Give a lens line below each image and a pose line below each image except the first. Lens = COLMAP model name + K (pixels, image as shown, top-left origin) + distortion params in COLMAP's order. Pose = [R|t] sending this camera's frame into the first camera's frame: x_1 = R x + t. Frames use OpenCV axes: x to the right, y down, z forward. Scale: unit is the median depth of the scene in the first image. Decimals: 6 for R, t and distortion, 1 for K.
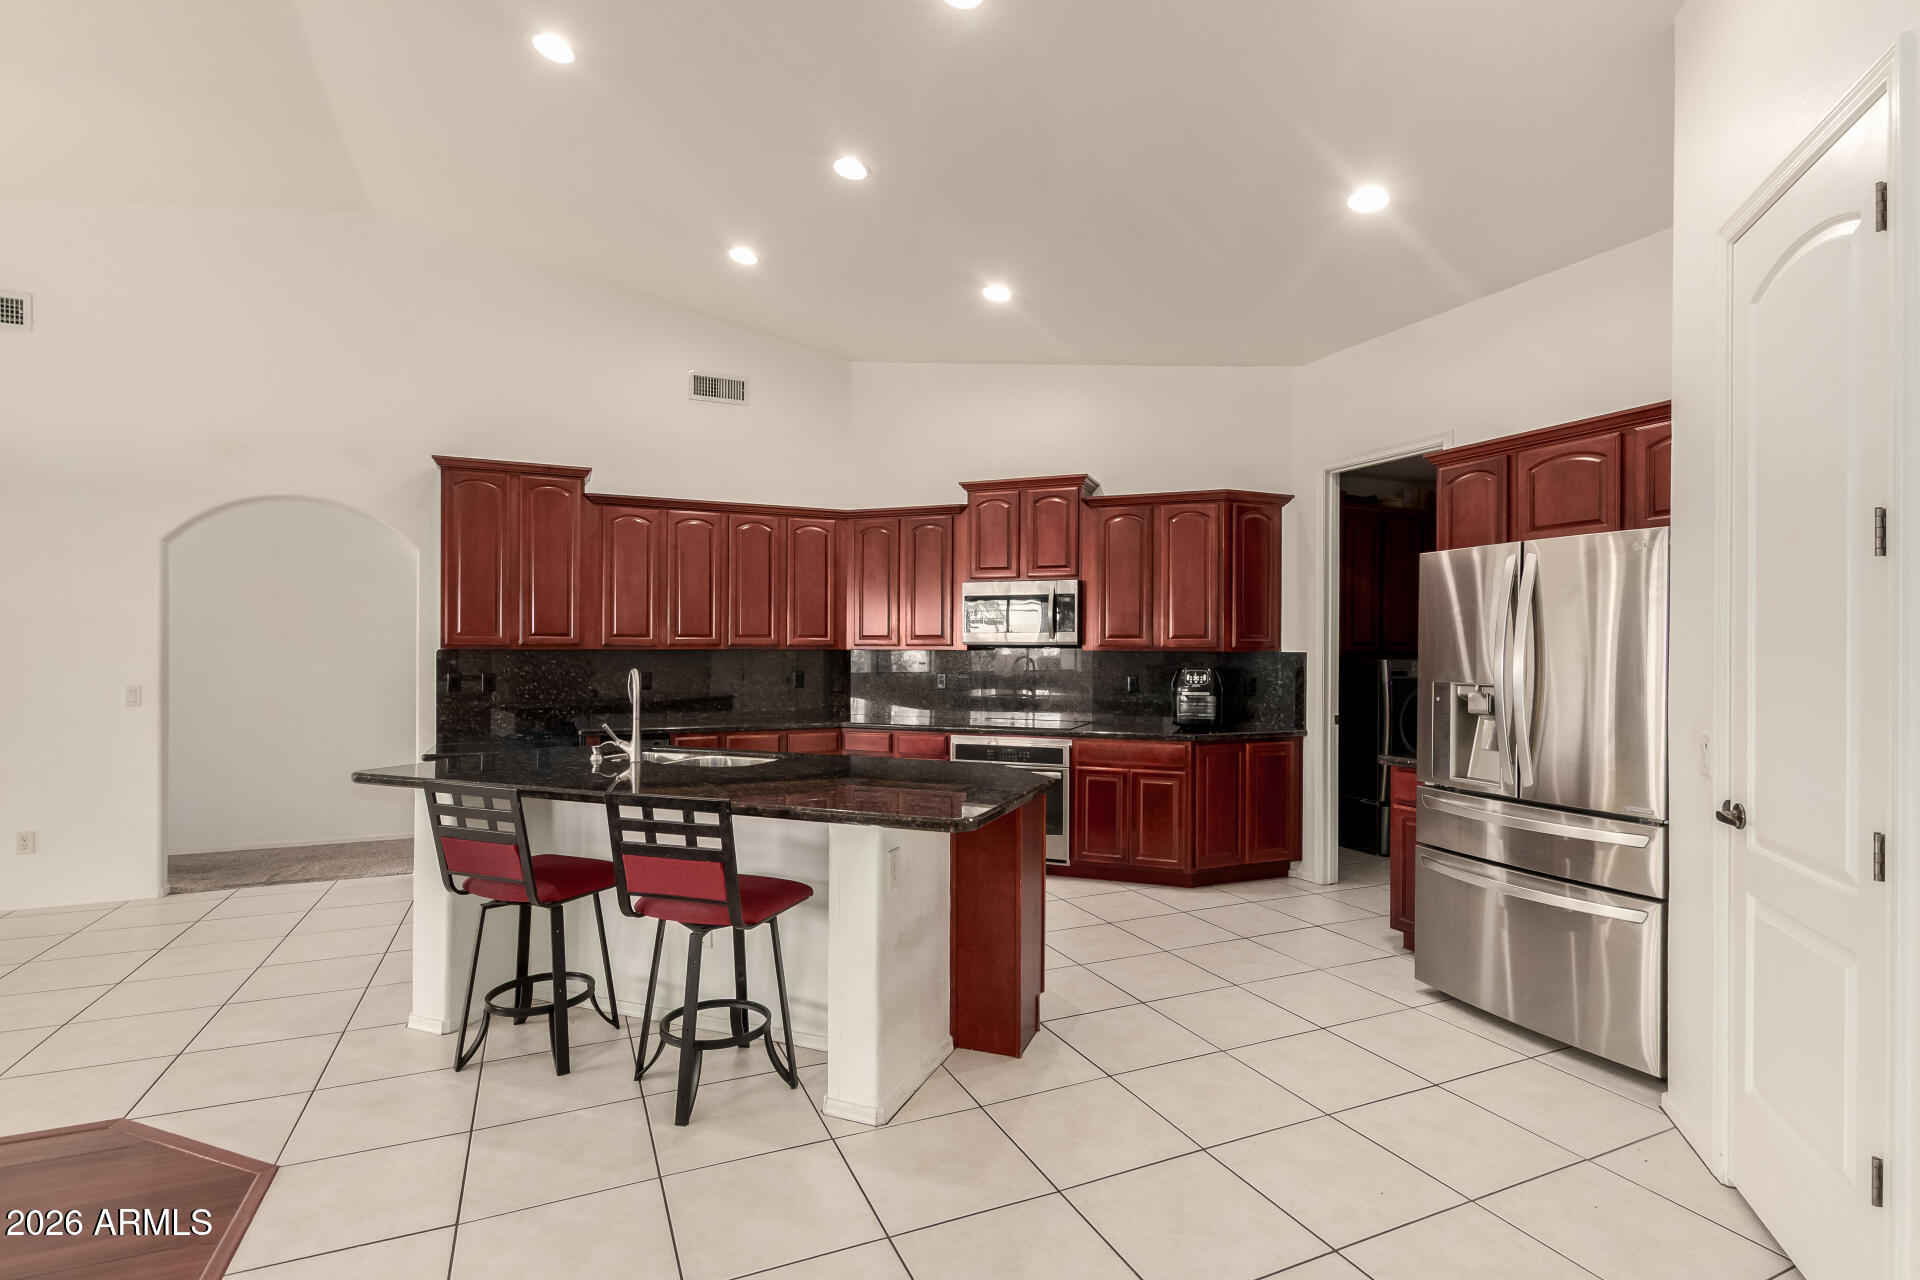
lens RADIAL K [[895.4, 0, 964.5], [0, 895.4, 649.3], [0, 0, 1]] dist [0.001579, 0.000193]
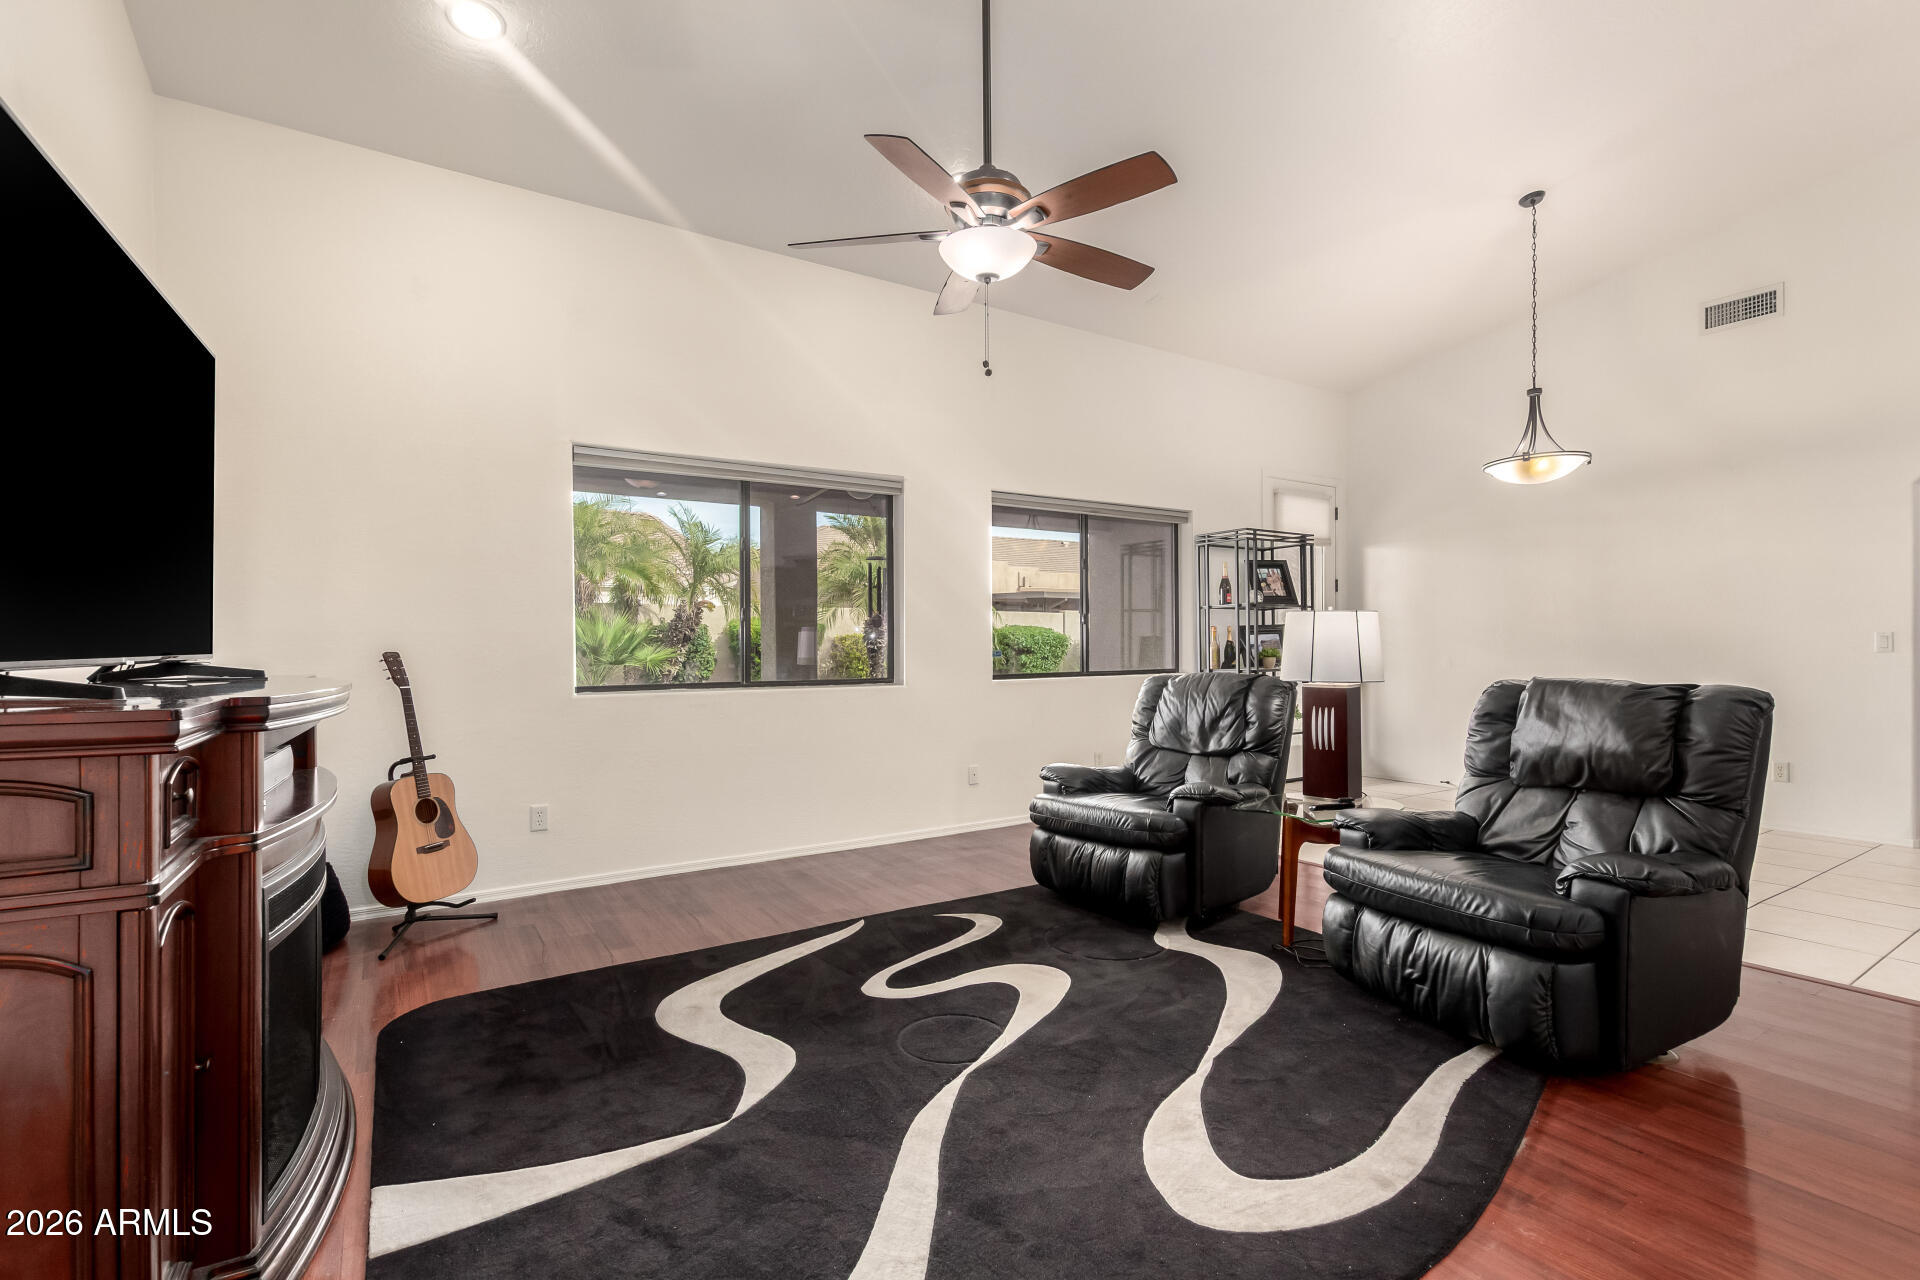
lens RADIAL K [[878.1, 0, 956.8], [0, 878.1, 647.6], [0, 0, 1]] dist [0.000874, -0.000170]
pose [[0.137659, -0.001335, -0.990479, -0.080747], [0.007642, 0.999971, -0.000286, 0.044858], [0.990450, -0.007530, 0.137666, -0.153004]]
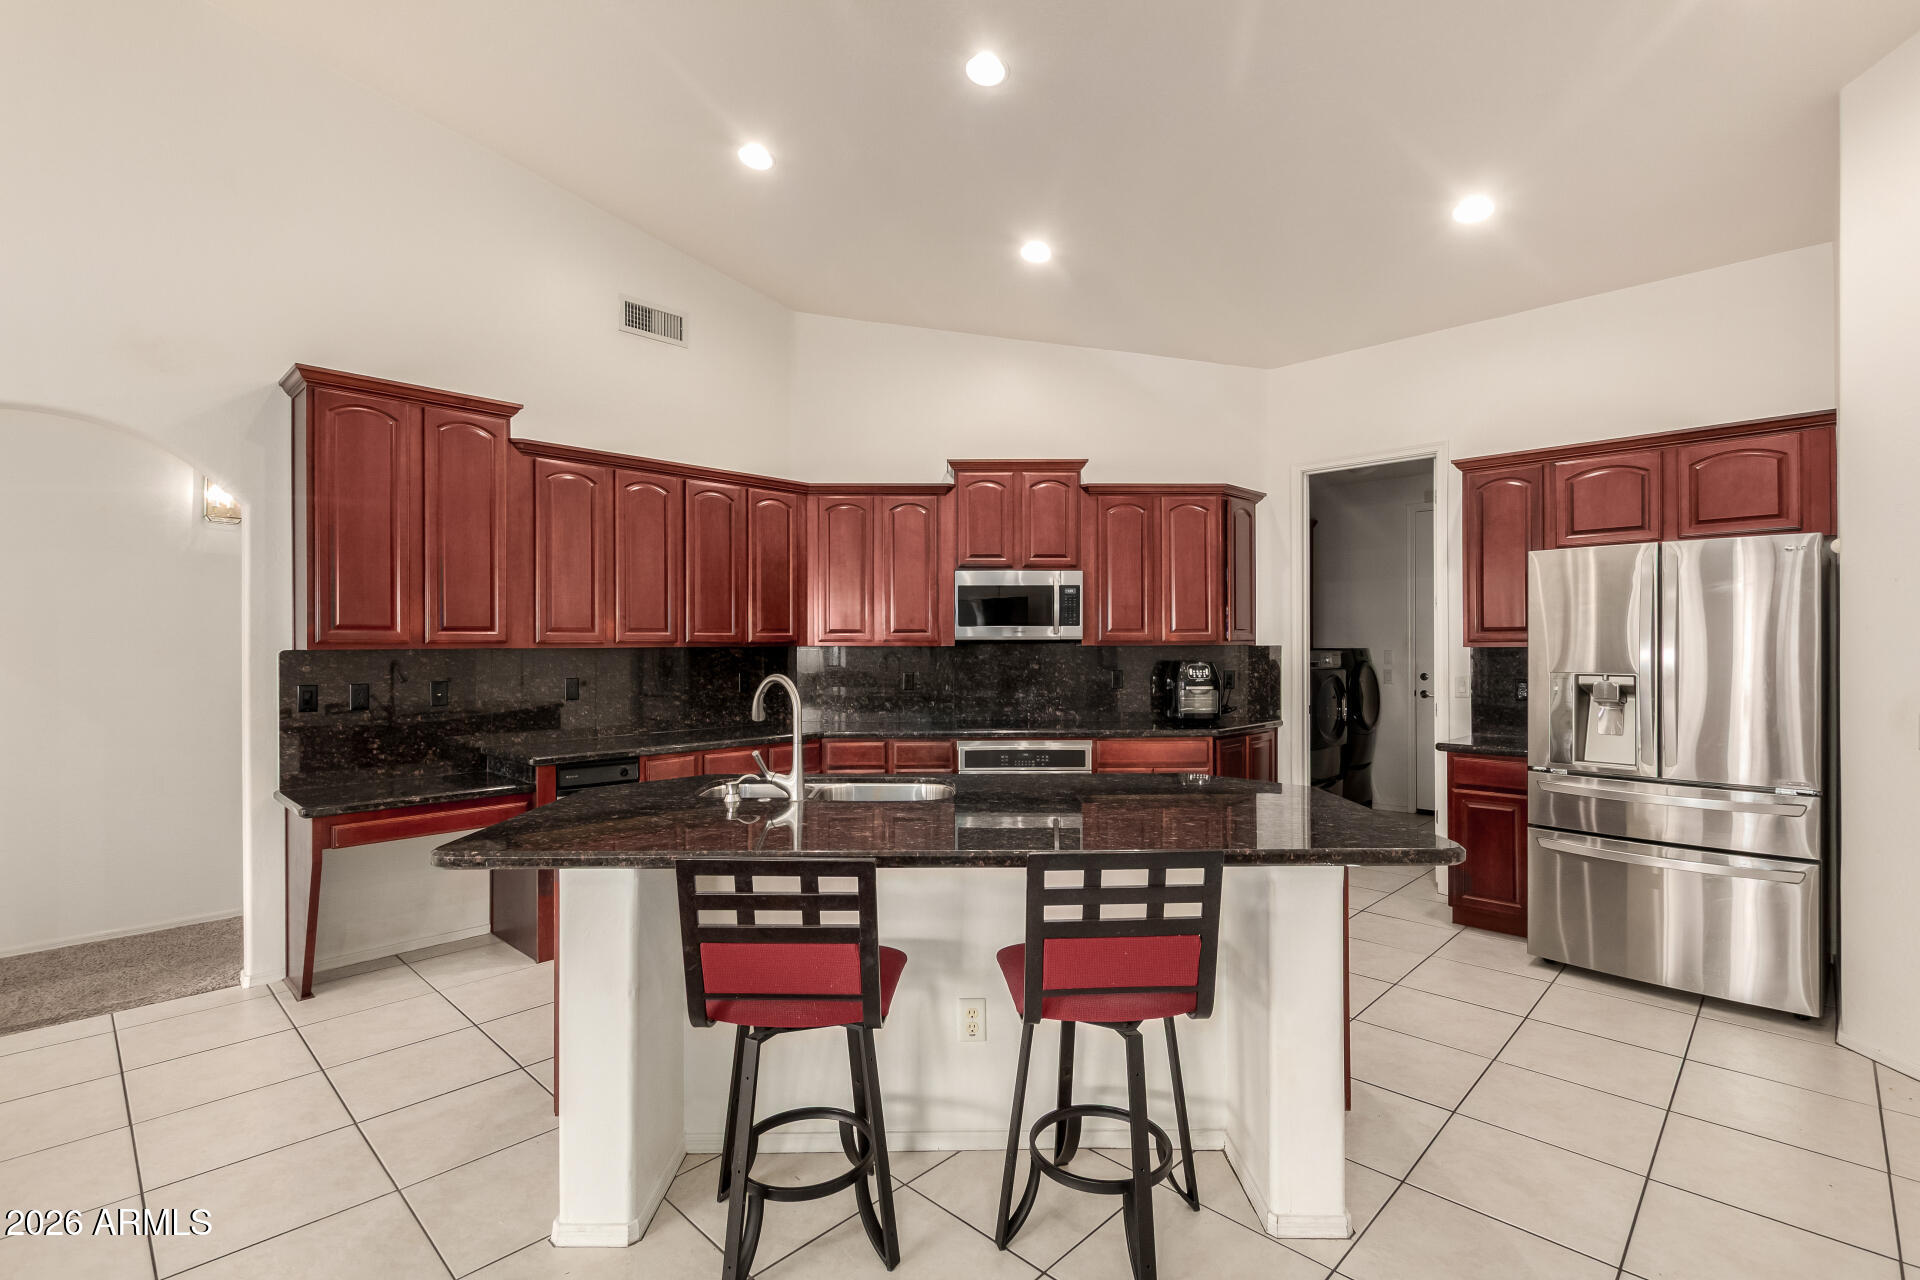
lens RADIAL K [[884.1, 0, 967.2], [0, 884.1, 640.9], [0, 0, 1]] dist [0.000370, -0.000599]
pose [[0.933084, -0.004816, 0.359625, -0.335162], [0.006157, 0.999978, -0.002583, -0.001819], [-0.359605, 0.004624, 0.933093, 0.181641]]
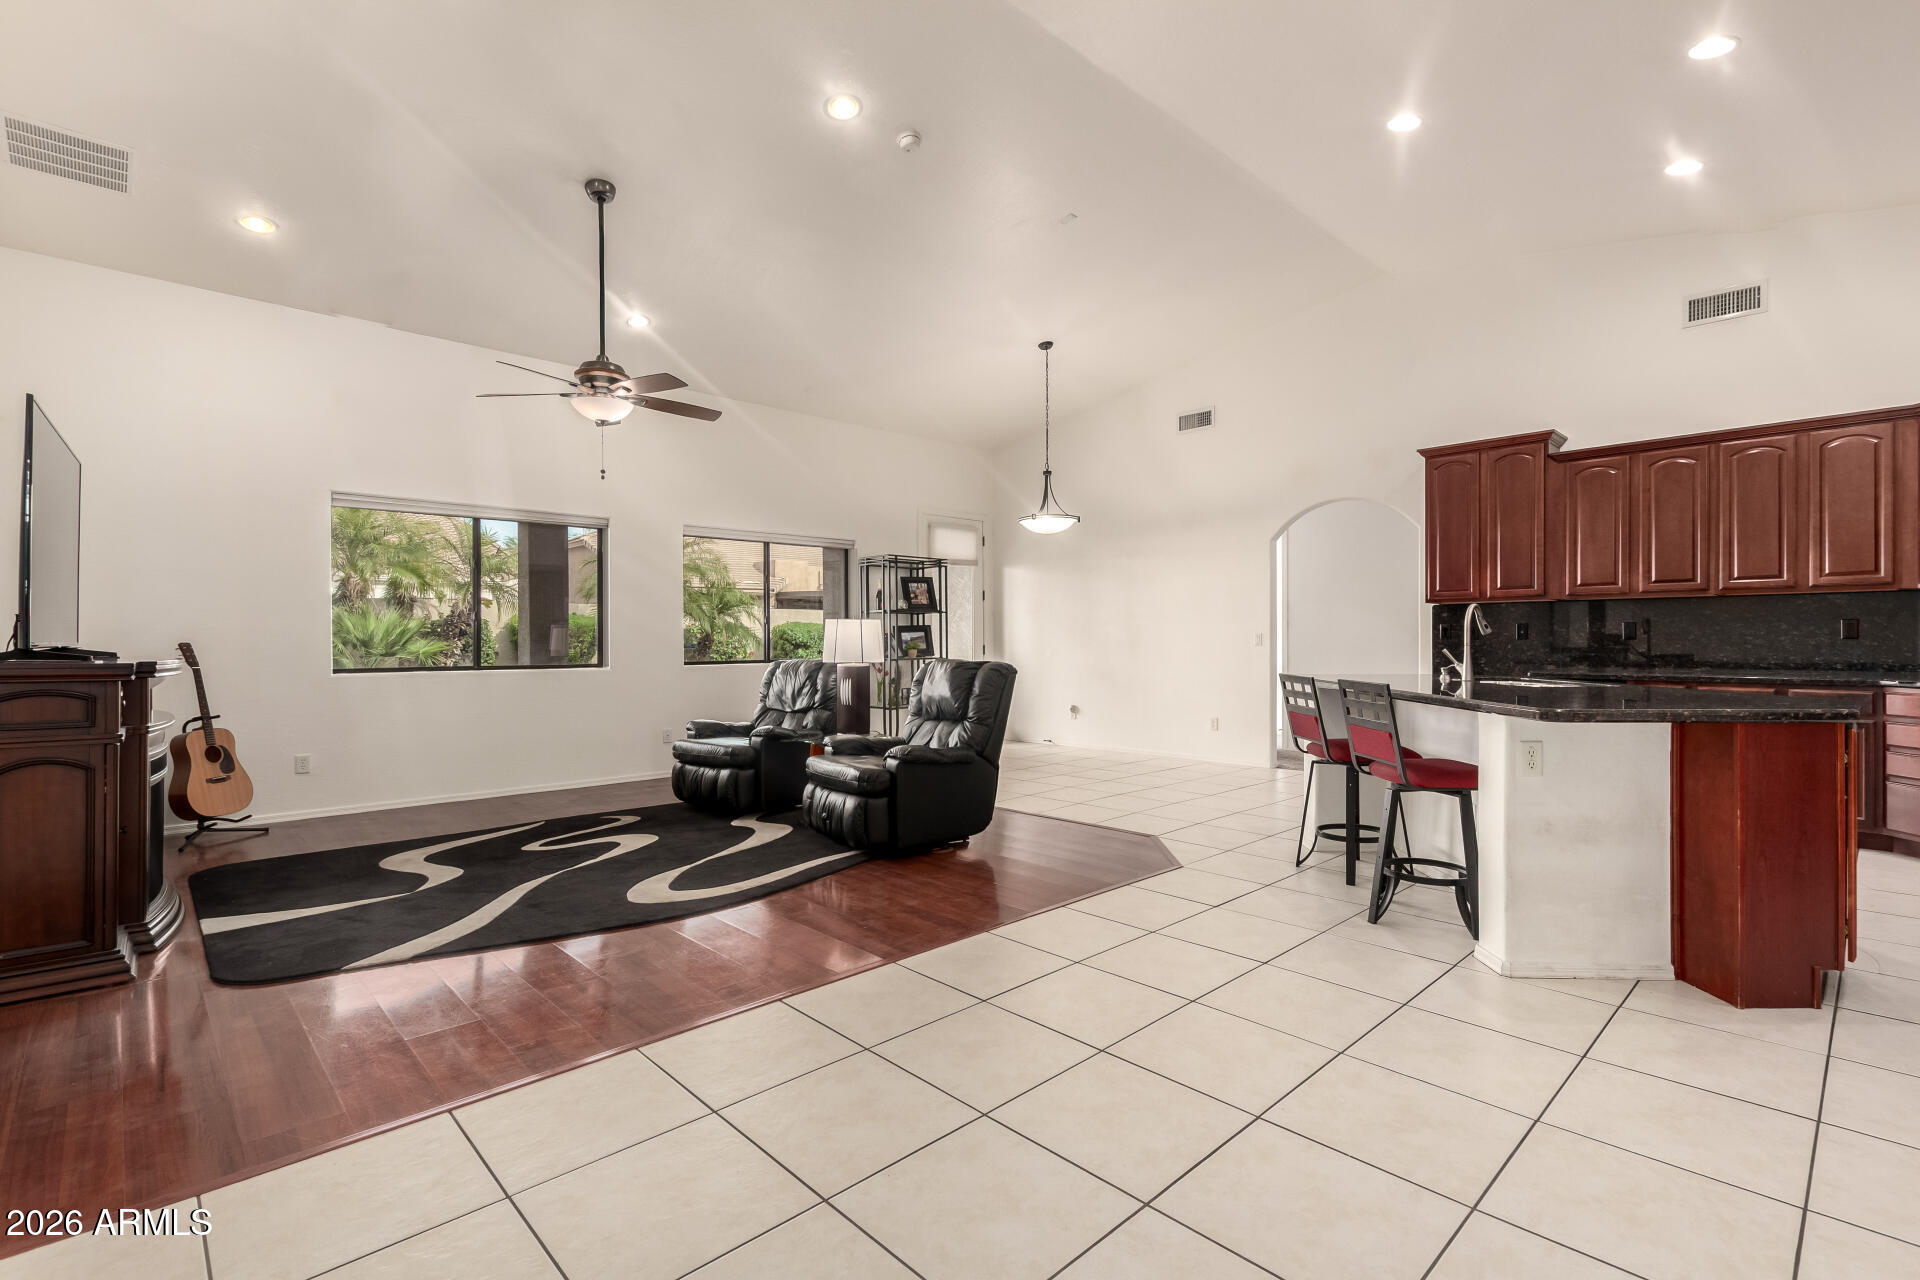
lens RADIAL K [[884.1, 0, 967.2], [0, 884.1, 640.9], [0, 0, 1]] dist [0.000370, -0.000599]
pose [[0.326457, -0.002654, -0.945208, 0.354482], [0.004797, 0.999988, -0.001151, 0.047686], [0.945200, -0.004158, 0.326466, -0.007747]]
